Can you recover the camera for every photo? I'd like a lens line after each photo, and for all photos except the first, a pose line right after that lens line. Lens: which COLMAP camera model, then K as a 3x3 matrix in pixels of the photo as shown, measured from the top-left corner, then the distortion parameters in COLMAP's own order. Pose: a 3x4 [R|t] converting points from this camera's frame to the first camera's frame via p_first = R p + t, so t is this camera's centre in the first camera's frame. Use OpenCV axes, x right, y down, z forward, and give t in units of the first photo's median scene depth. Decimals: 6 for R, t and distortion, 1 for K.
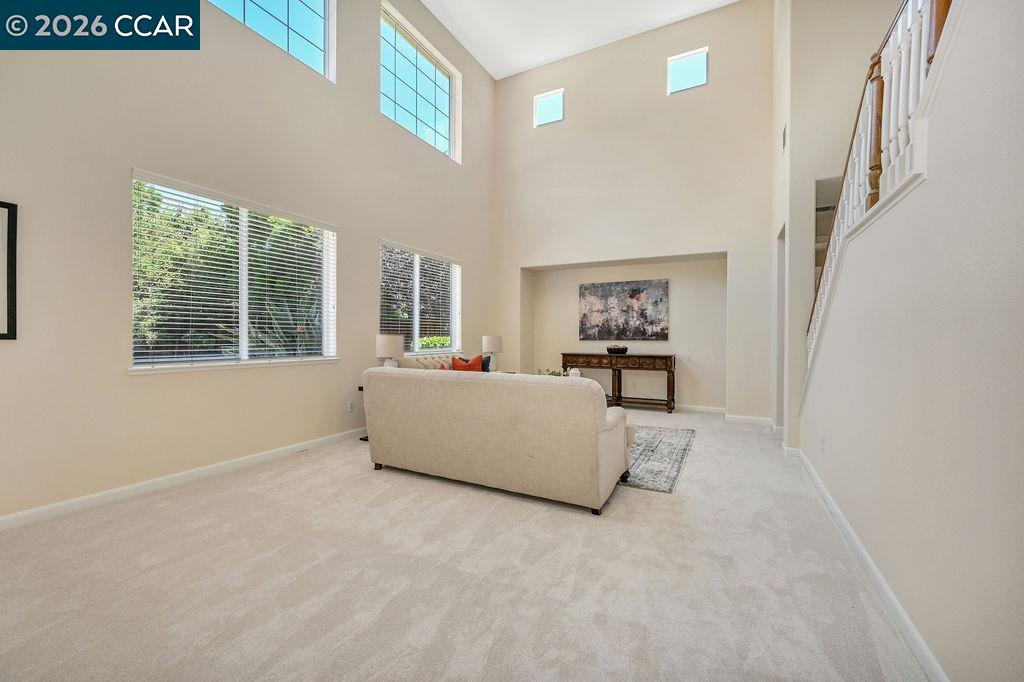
lens RADIAL K [[420.3, 0, 512.0], [0, 420.3, 341.0], [0, 0, 1]] dist [-0.001683, -0.000277]
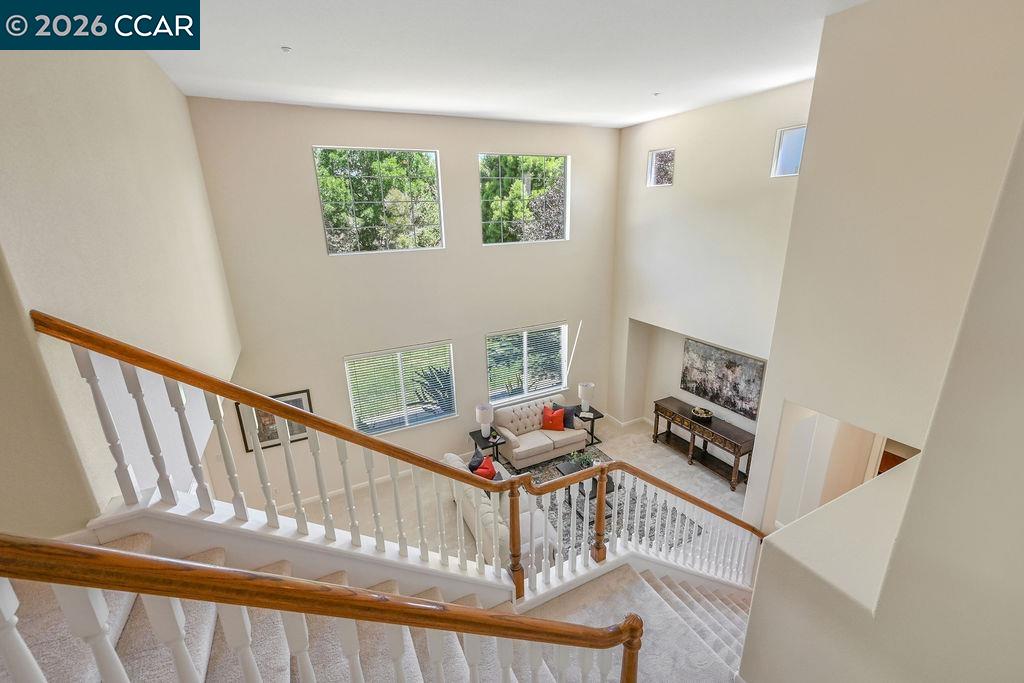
lens RADIAL K [[420.3, 0, 512.0], [0, 420.3, 341.5], [0, 0, 1]] dist [-0.001683, -0.000277]
pose [[0.811273, 0.158878, -0.562666, 0.419715], [0.015218, 0.956306, 0.291971, -0.460792], [0.584469, -0.245431, 0.773408, -0.049900]]
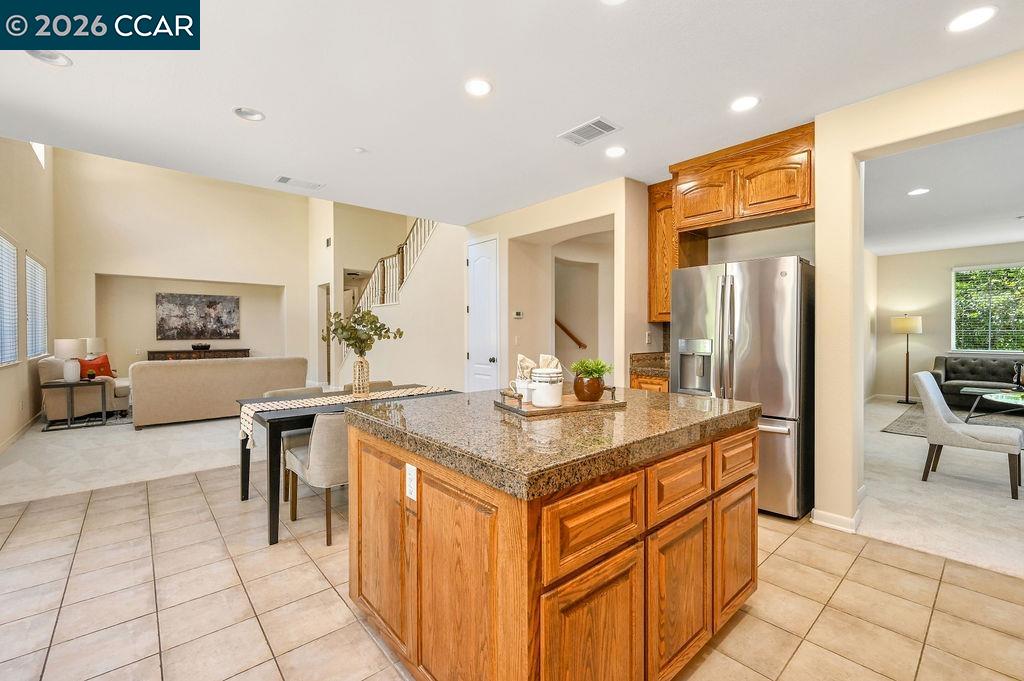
lens RADIAL K [[420.3, 0, 512.0], [0, 420.3, 340.5], [0, 0, 1]] dist [-0.001683, -0.000277]
pose [[0.359649, -0.020583, 0.932861, -0.622785], [0.011814, 0.999777, 0.017505, -0.009762], [-0.933013, 0.004725, 0.359812, -0.388199]]
